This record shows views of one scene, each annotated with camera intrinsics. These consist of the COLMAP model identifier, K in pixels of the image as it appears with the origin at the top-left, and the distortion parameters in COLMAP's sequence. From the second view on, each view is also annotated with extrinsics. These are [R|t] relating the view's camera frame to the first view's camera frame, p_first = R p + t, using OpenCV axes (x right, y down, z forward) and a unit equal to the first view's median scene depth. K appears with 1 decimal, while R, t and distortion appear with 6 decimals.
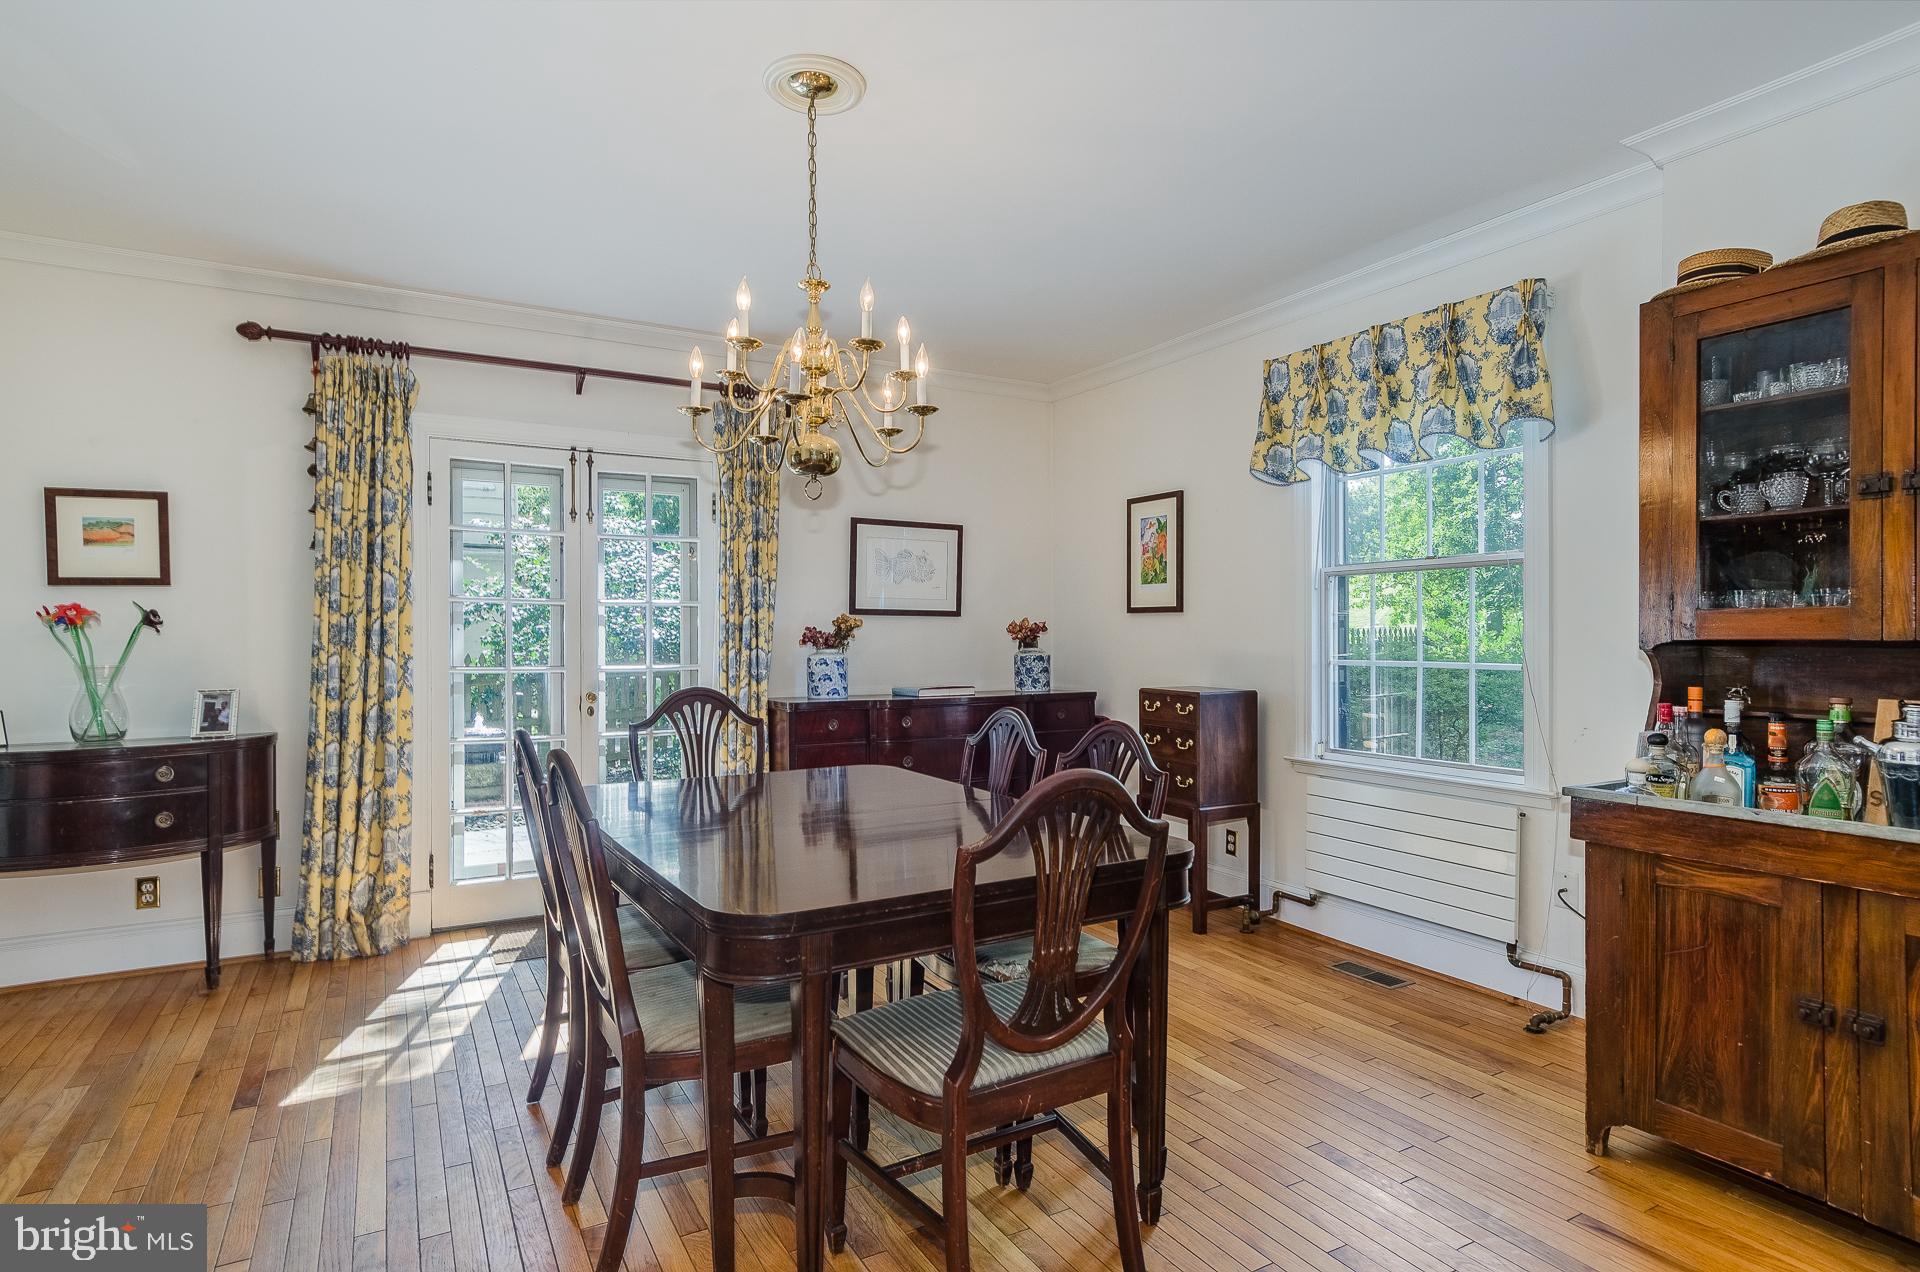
lens RADIAL K [[1004.2, 0, 961.7], [0, 1004.2, 637.7], [0, 0, 1]] dist [0.000611, -0.000853]
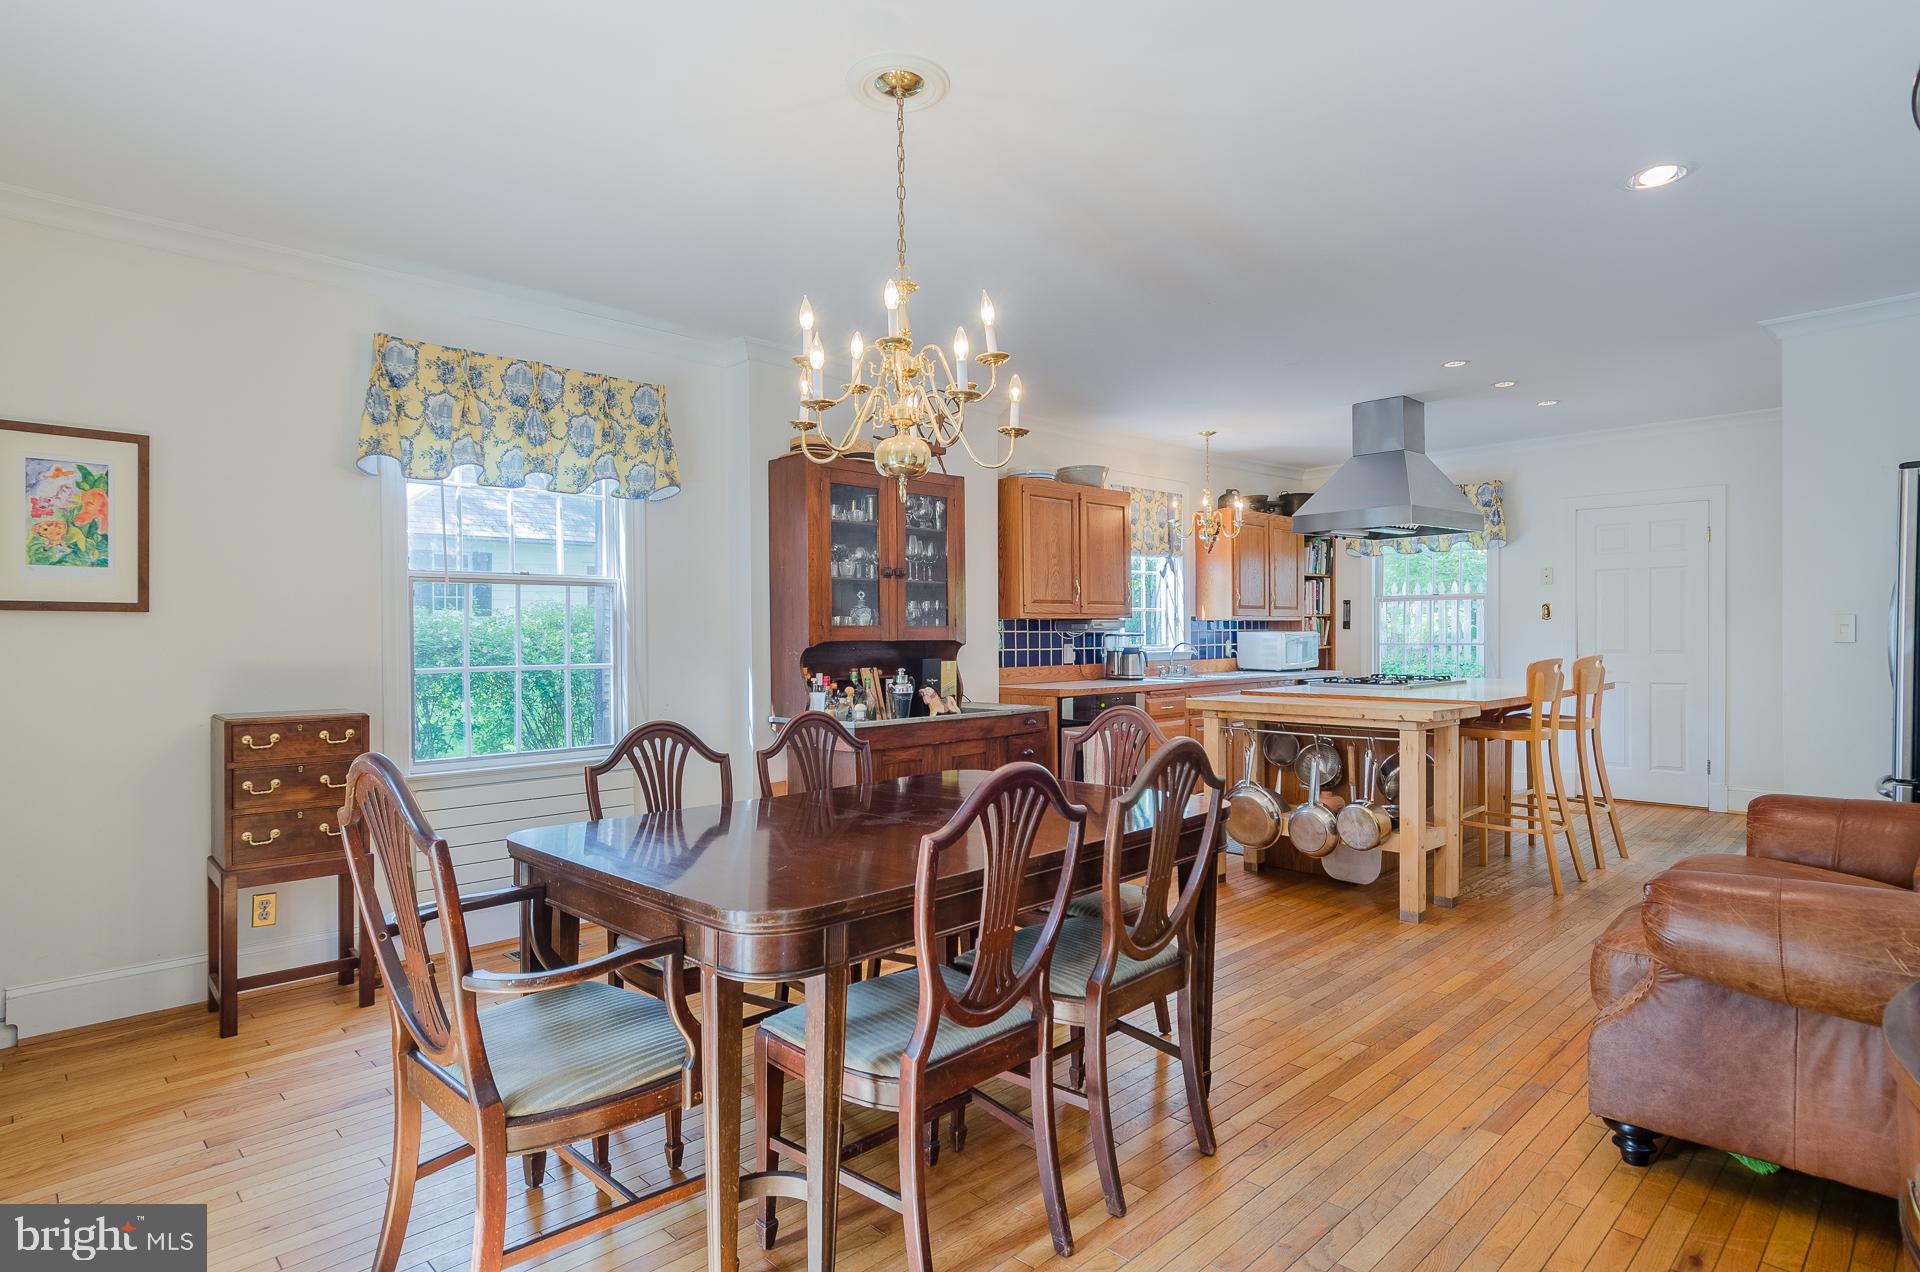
lens RADIAL K [[1004.2, 0, 961.9], [0, 1004.2, 640.8], [0, 0, 1]] dist [0.000611, -0.000853]
pose [[-0.249398, 0.000934, 0.968401, -0.606798], [0.012604, 0.999918, 0.002282, 0.000109], [-0.968319, 0.012775, -0.249389, 0.645938]]
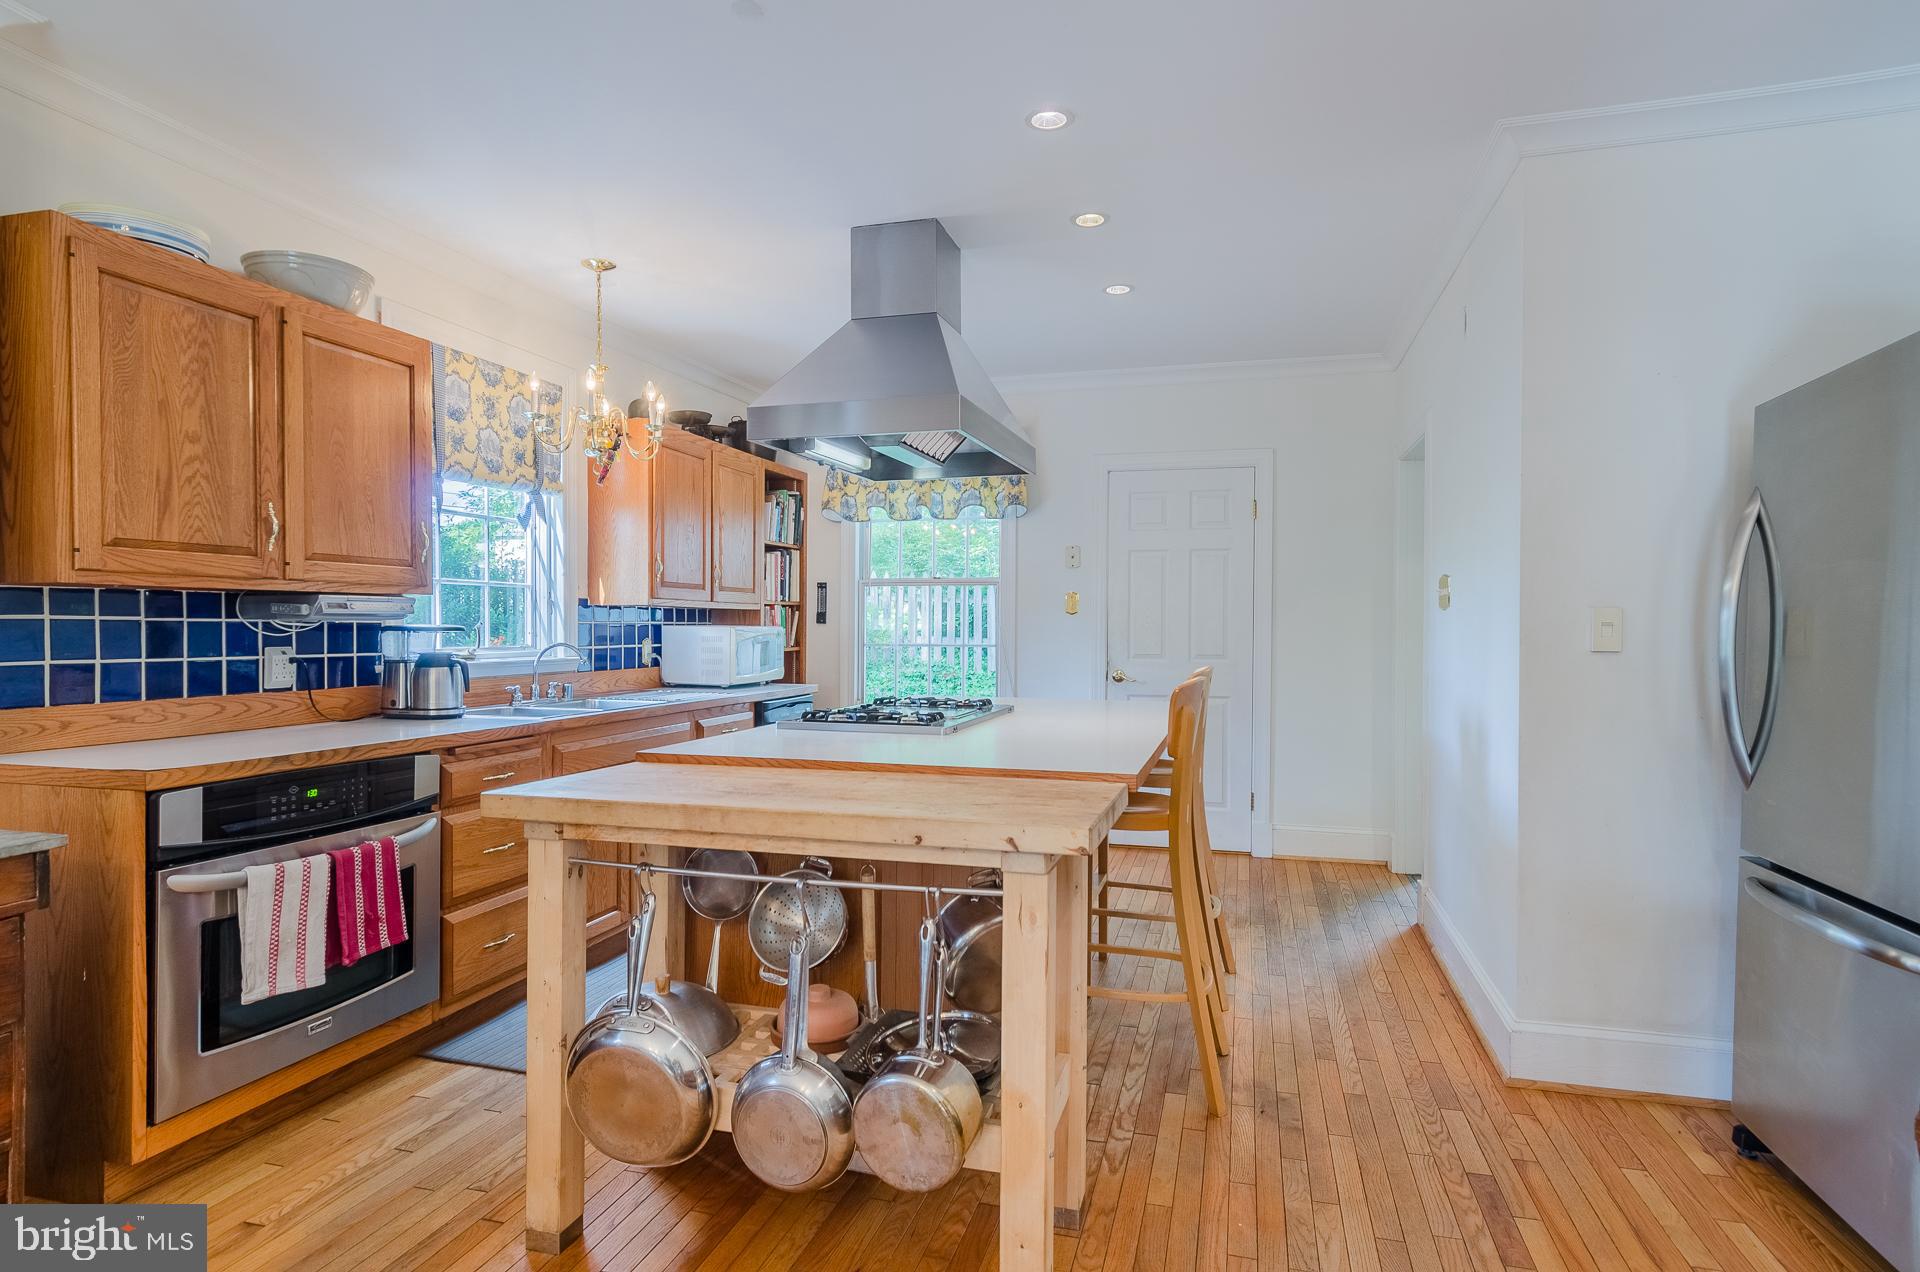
lens RADIAL K [[1004.2, 0, 960.9], [0, 1004.2, 635.7], [0, 0, 1]] dist [0.000611, -0.000853]
pose [[-0.703269, -0.002579, 0.710919, -0.059425], [0.003021, 0.999974, 0.006616, -0.000614], [-0.710918, 0.006801, -0.703242, 0.294633]]
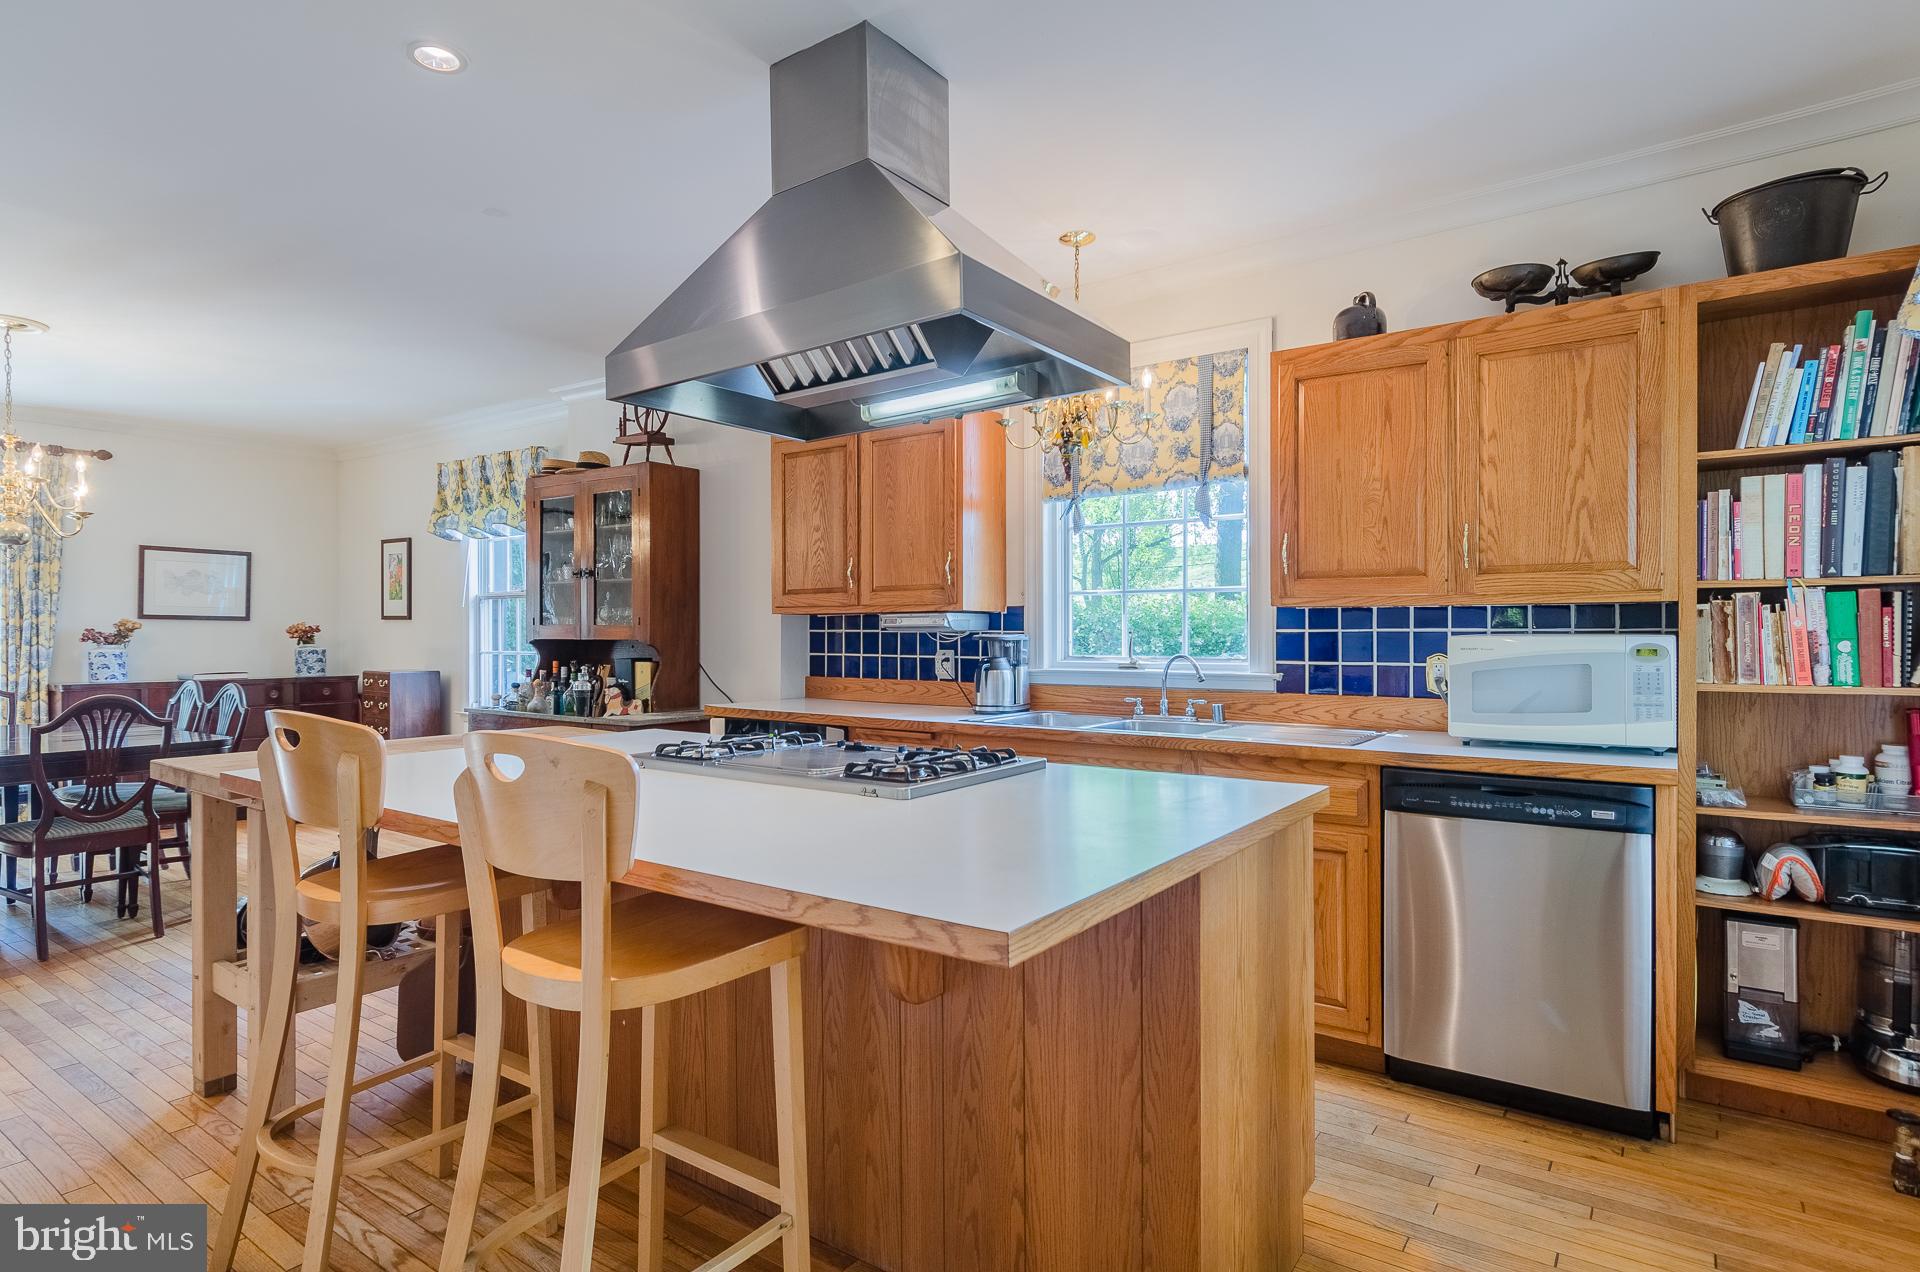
lens RADIAL K [[1004.2, 0, 956.9], [0, 1004.2, 637.5], [0, 0, 1]] dist [0.000611, -0.000853]
pose [[0.905655, 0.000634, 0.424015, 0.329630], [-0.001872, 0.999995, 0.002503, -0.004389], [-0.424011, -0.003060, 0.905652, -0.700289]]
